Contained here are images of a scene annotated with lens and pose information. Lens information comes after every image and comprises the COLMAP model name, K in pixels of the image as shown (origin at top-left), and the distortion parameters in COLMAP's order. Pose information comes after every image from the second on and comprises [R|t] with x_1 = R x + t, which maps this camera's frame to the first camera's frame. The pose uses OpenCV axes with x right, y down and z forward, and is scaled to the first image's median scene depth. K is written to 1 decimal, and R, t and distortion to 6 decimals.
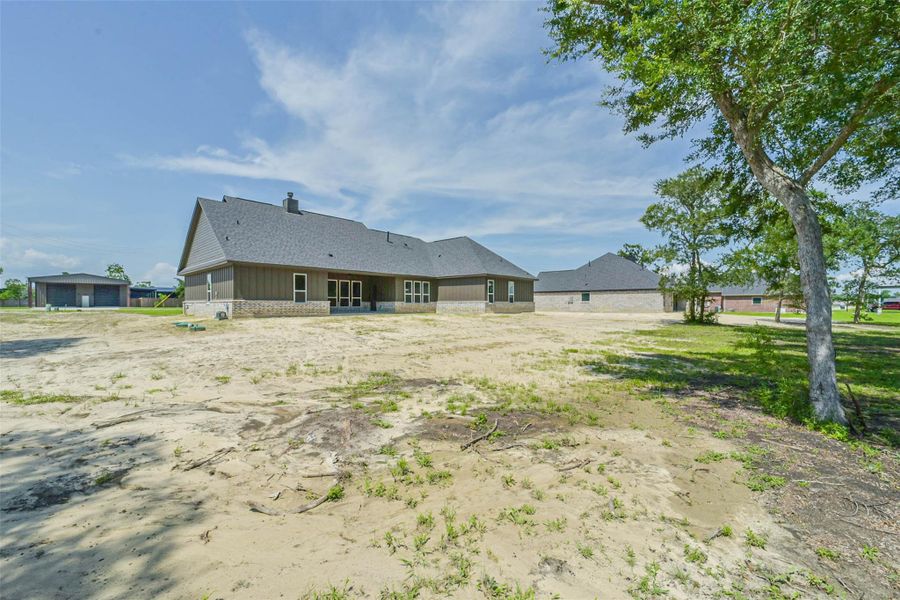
lens RADIAL K [[353.8, 0, 453.2], [0, 353.8, 305.2], [0, 0, 1]] dist [-0.032255, 0.008558]
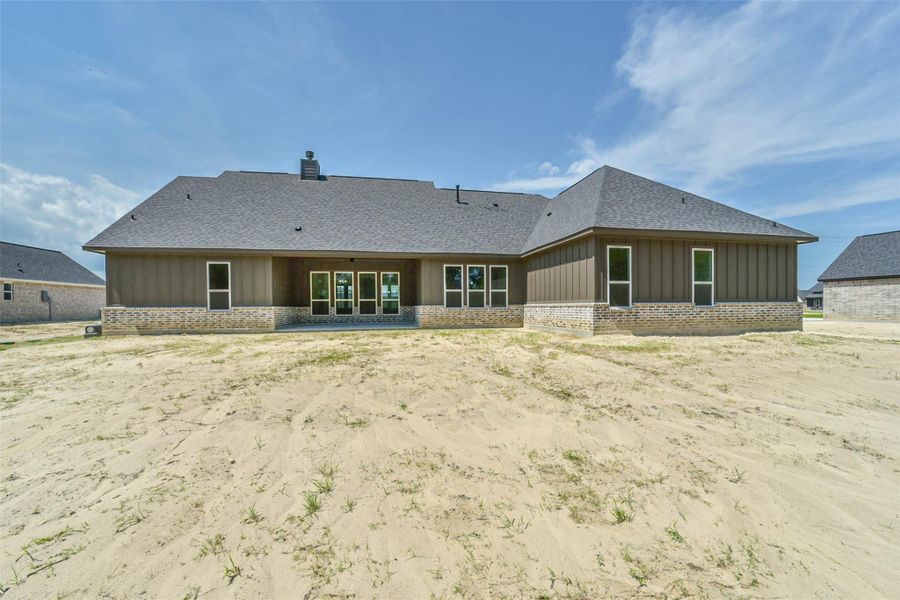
lens RADIAL K [[353.8, 0, 453.2], [0, 353.8, 305.2], [0, 0, 1]] dist [-0.032255, 0.008558]
pose [[0.802977, -0.009254, -0.595938, 0.181622], [0.007207, 0.999957, -0.005816, -0.007297], [0.595967, 0.000375, 0.803009, 0.592547]]
